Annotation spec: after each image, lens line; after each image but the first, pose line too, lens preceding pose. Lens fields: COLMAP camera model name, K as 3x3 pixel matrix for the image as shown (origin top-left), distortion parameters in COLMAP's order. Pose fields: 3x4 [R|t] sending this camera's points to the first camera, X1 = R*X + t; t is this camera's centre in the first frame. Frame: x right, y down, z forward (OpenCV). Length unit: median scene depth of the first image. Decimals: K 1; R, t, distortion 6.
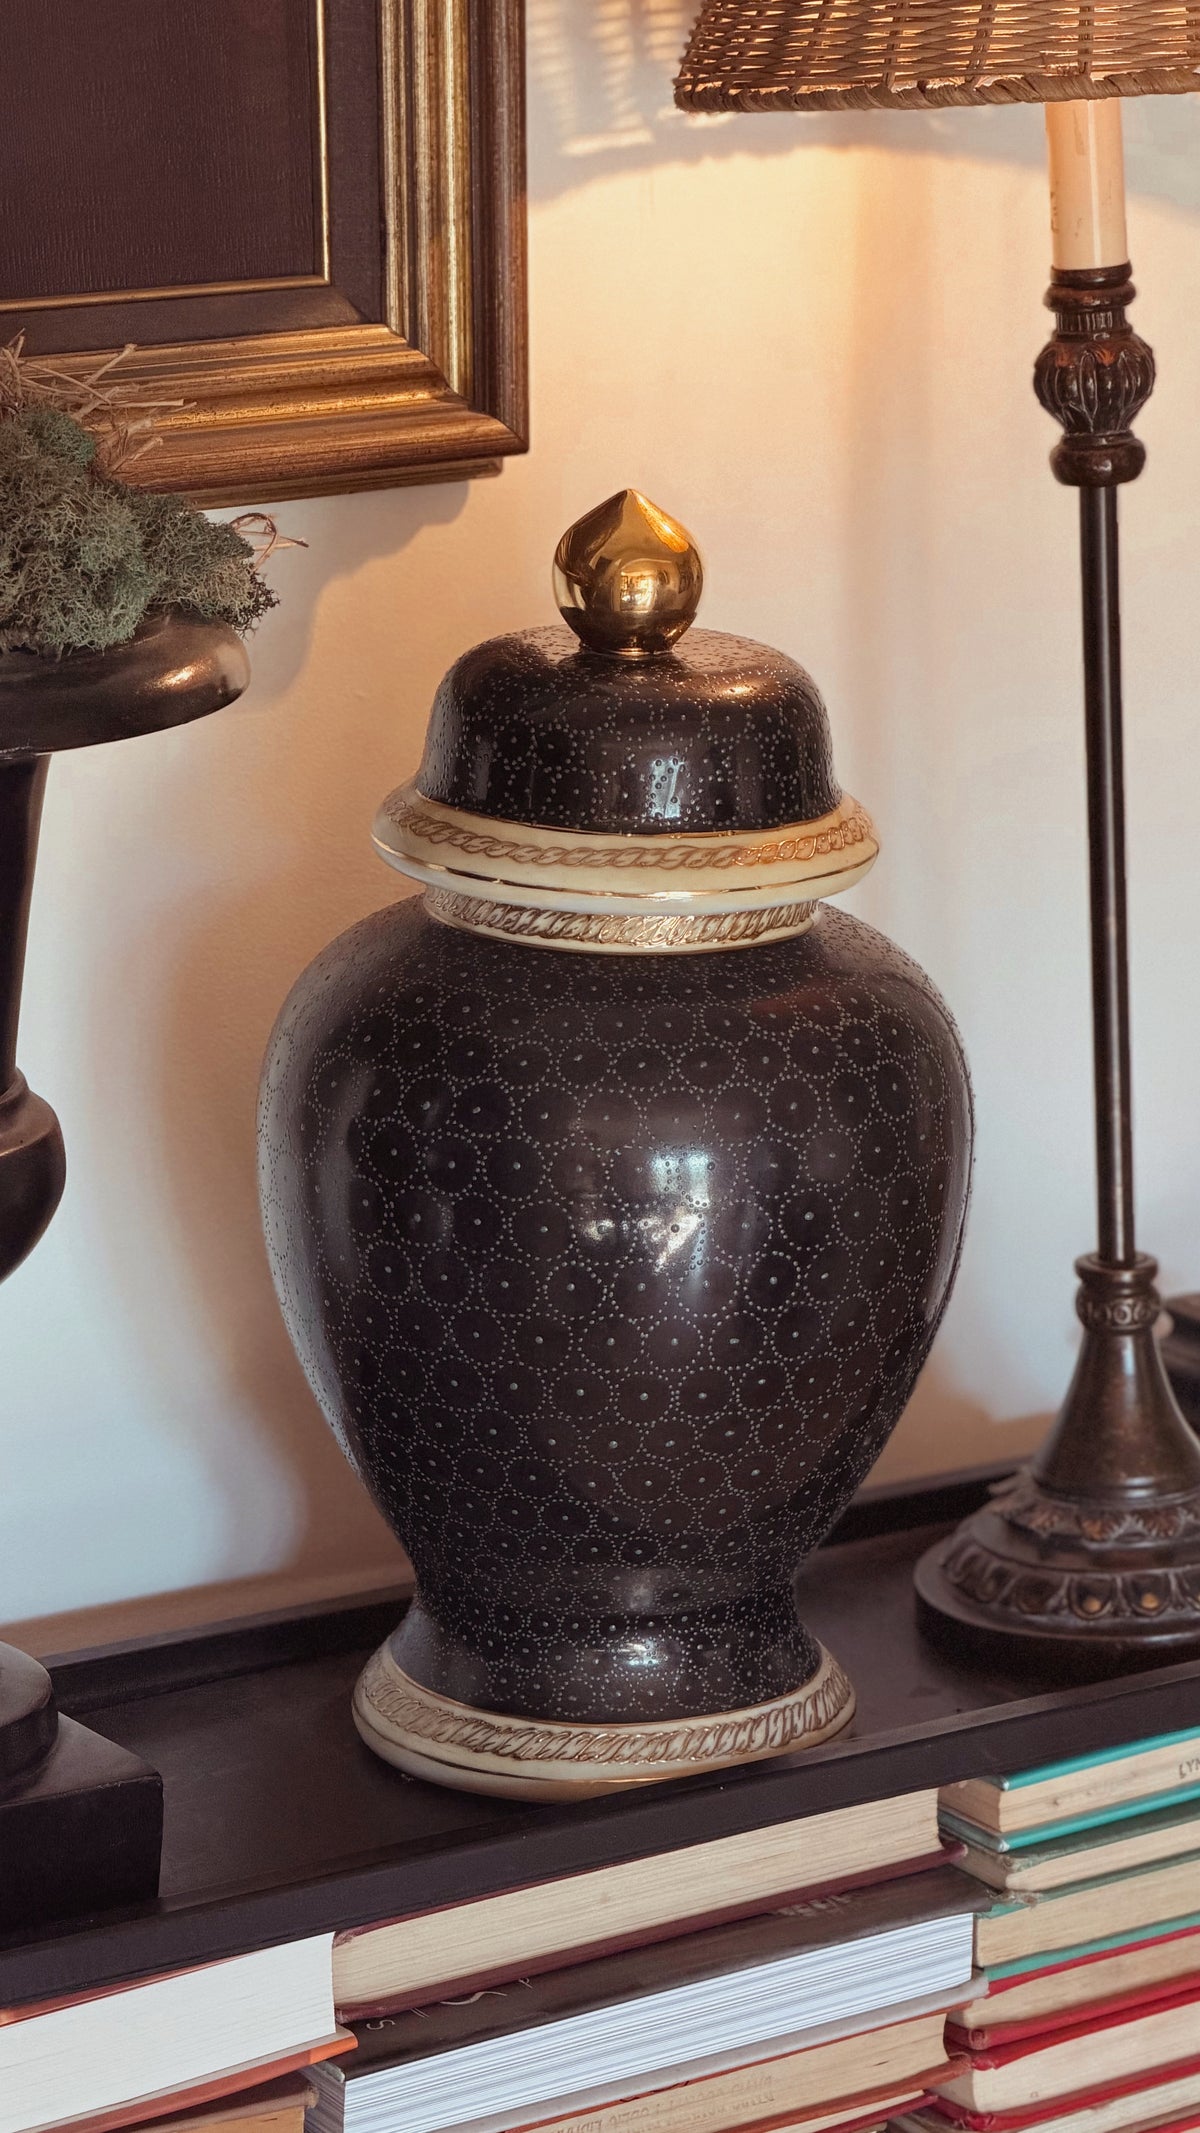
lens RADIAL K [[6406.7, 0, 592.5], [0, 6406.7, 1063.6], [0, 0, 1]] dist [0.235206, 0.000000]
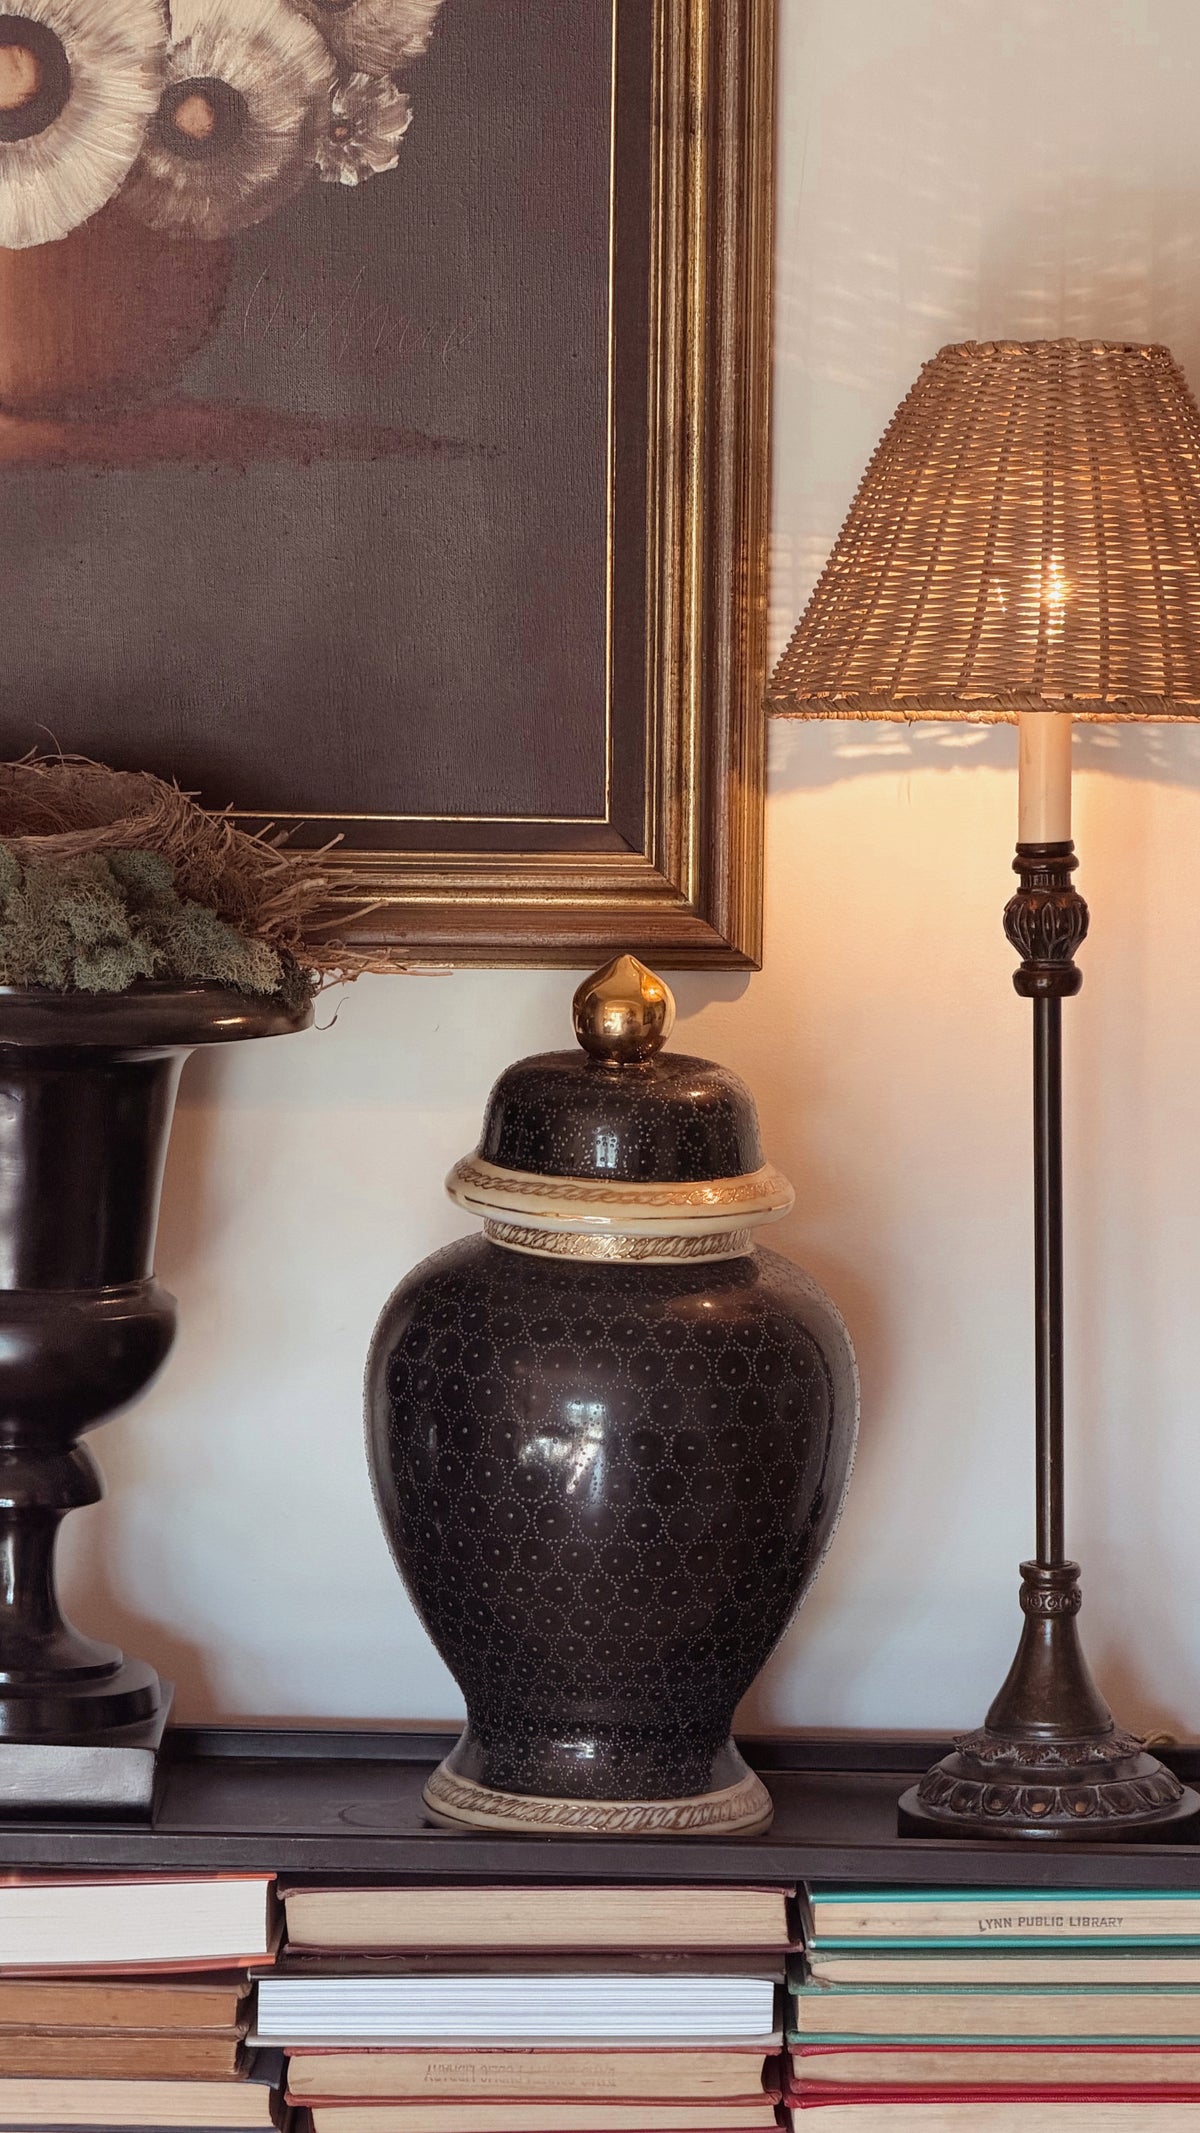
lens RADIAL K [[6406.7, 0, 599.7], [0, 6406.7, 1069.7], [0, 0, 1]] dist [0.235206, 0.000000]
pose [[0.837417, 0.080454, -0.540611, 0.788626], [-0.152250, 0.984294, -0.089355, 0.068596], [0.524931, 0.157136, 0.836514, -0.230616]]
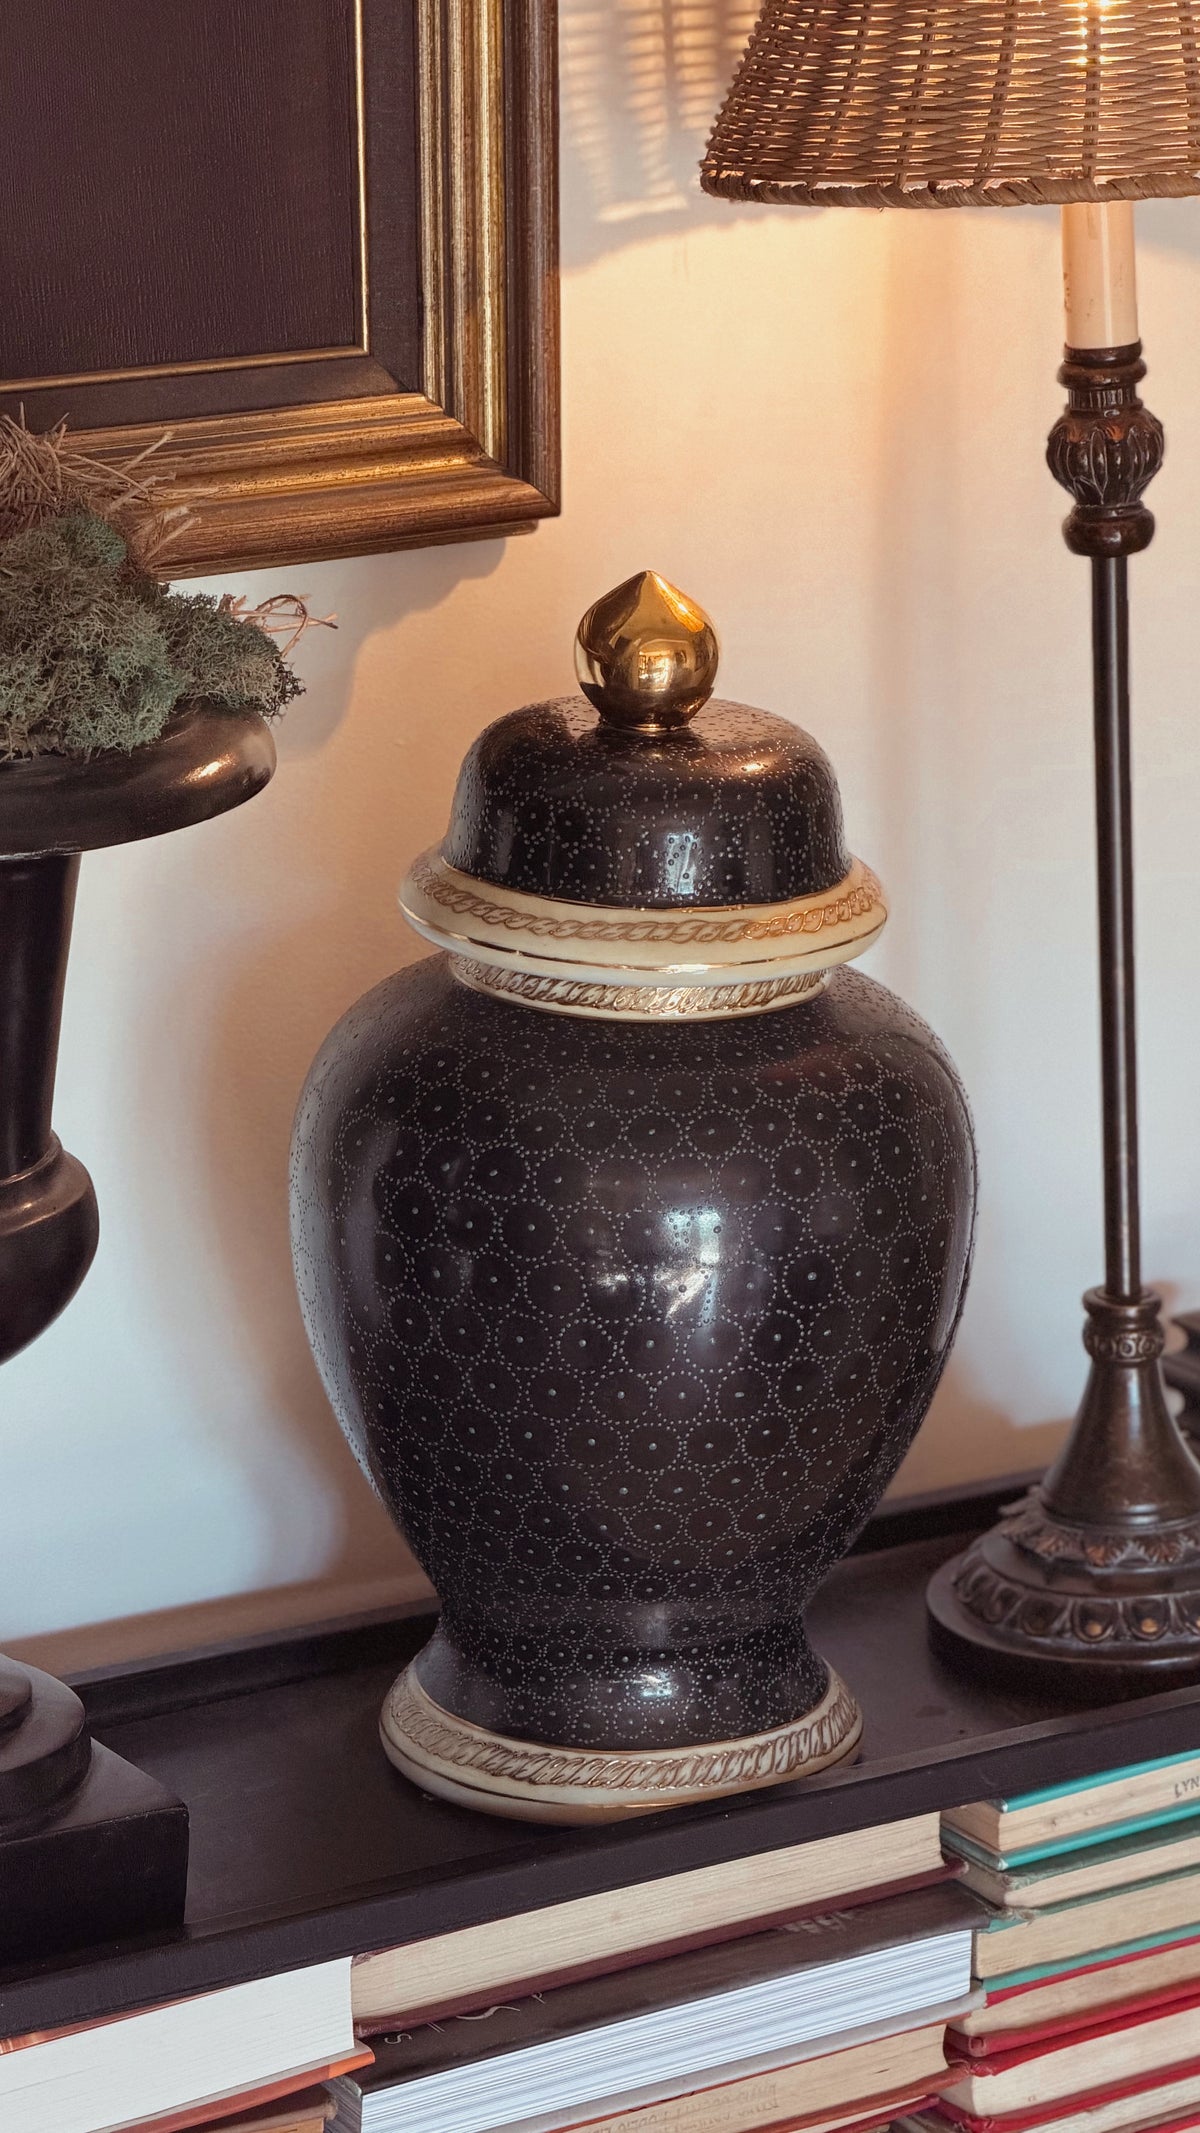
lens RADIAL K [[6406.7, 0, 610.4], [0, 6406.7, 1071.0], [0, 0, 1]] dist [0.235206, 0.000000]
pose [[0.999745, 0.008767, -0.020833, 0.021599], [-0.008059, 0.999394, 0.033861, -0.042980], [0.021117, -0.033684, 0.999209, -0.040237]]
